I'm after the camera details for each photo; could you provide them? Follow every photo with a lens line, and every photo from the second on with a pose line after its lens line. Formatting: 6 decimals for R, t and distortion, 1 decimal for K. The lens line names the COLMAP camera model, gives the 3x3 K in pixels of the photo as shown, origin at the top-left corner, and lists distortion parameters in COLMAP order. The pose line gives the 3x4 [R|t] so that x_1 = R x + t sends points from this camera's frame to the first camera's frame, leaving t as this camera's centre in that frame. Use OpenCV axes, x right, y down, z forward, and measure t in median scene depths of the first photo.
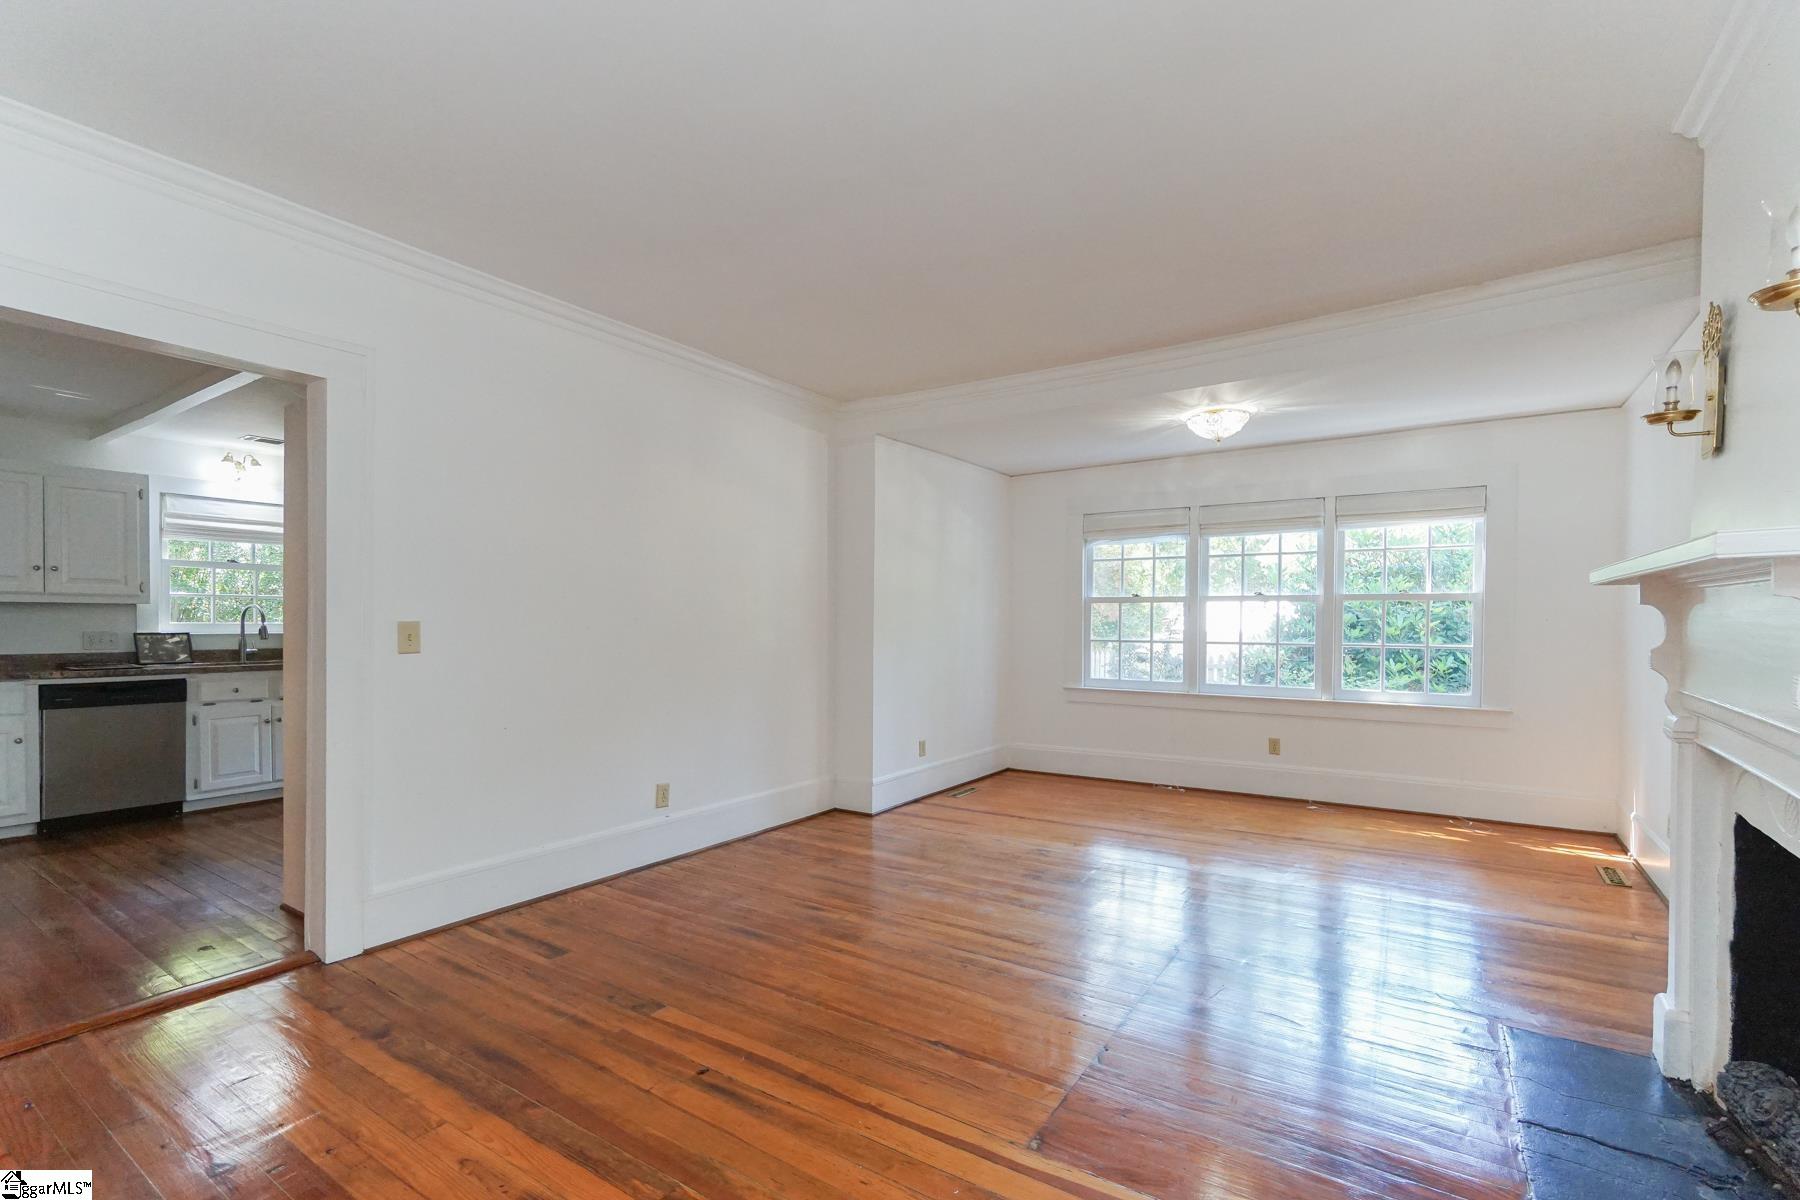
lens RADIAL K [[820.5, 0, 904.1], [0, 820.5, 625.4], [0, 0, 1]] dist [-0.055123, 0.033116]
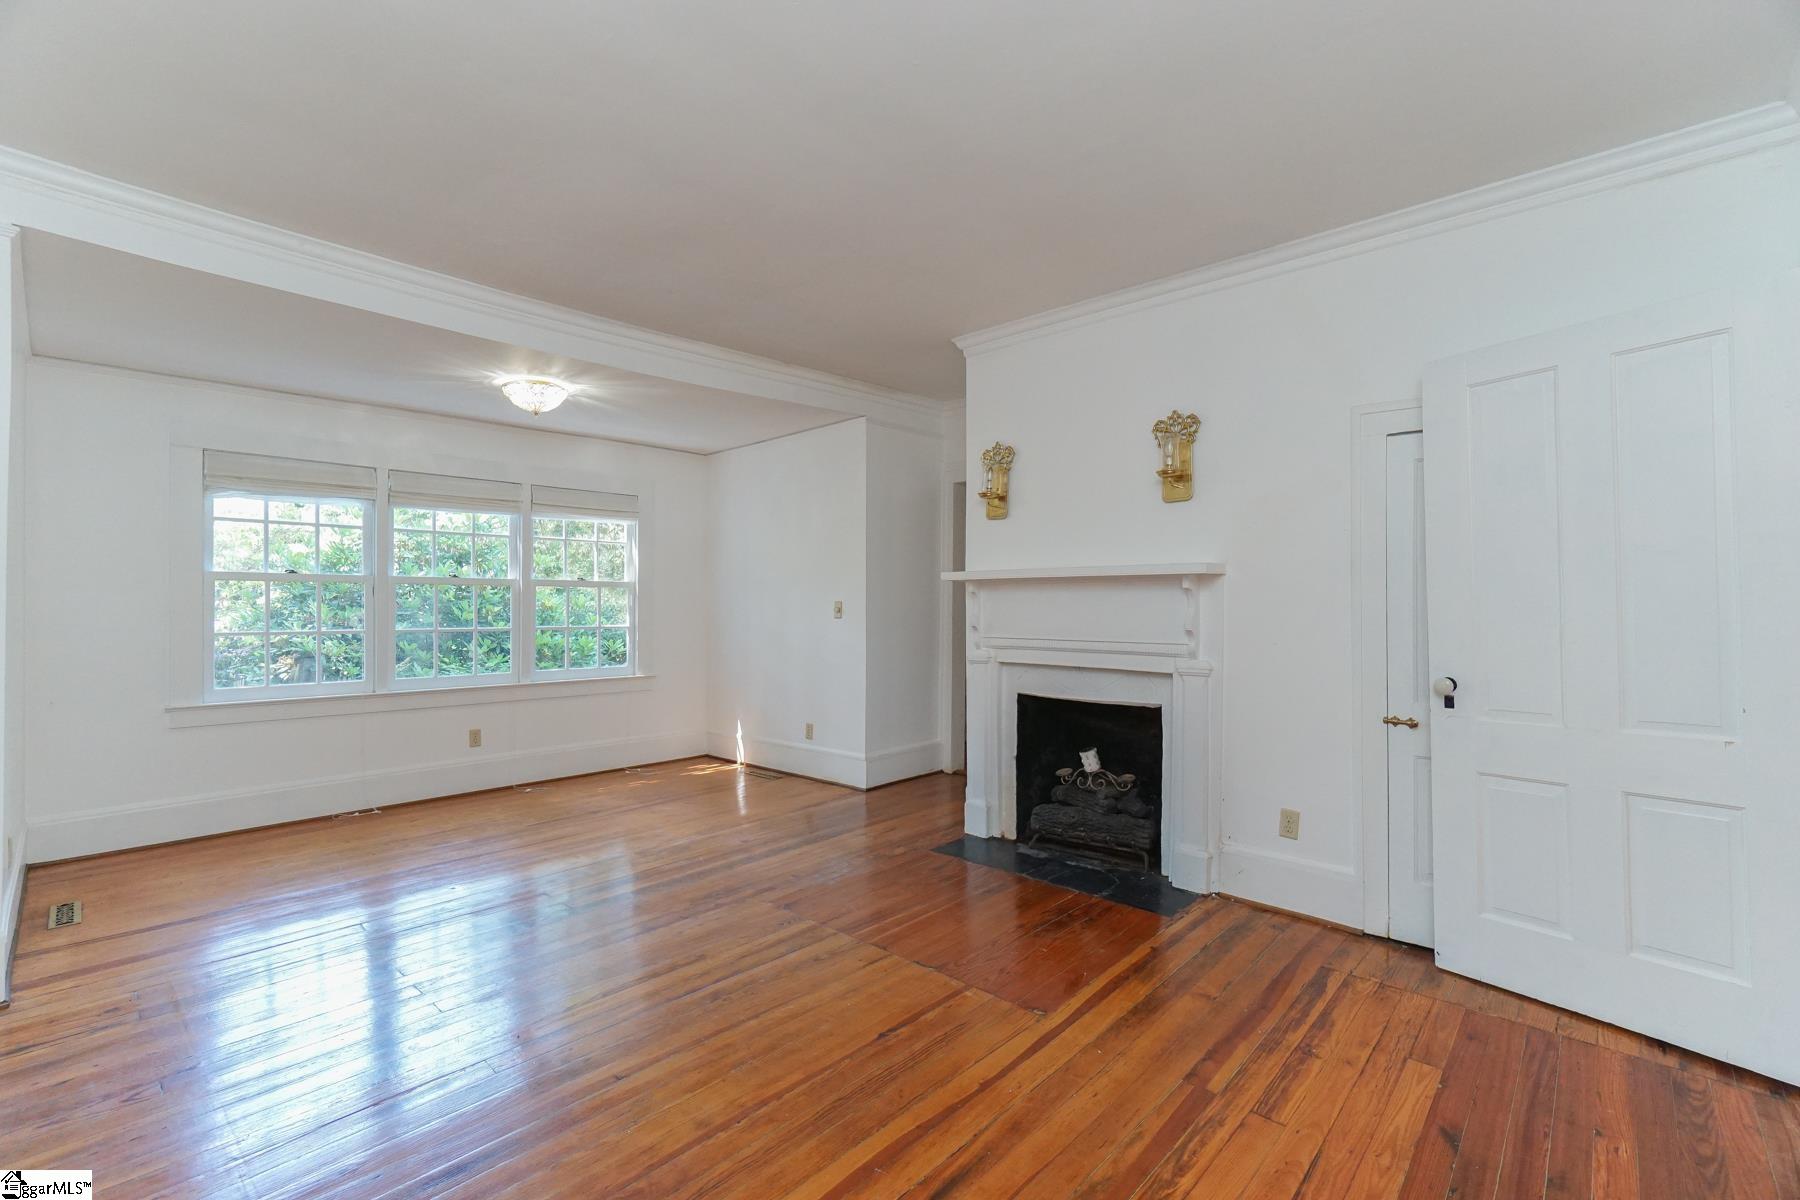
lens RADIAL K [[802.0, 0, 924.8], [0, 802.0, 604.6], [0, 0, 1]] dist [-0.015119, 0.000077]
pose [[0.140231, -0.001388, 0.990118, -0.477858], [0.011922, 0.999929, -0.000287, 0.000325], [-0.990047, 0.011844, 0.140237, 0.430088]]
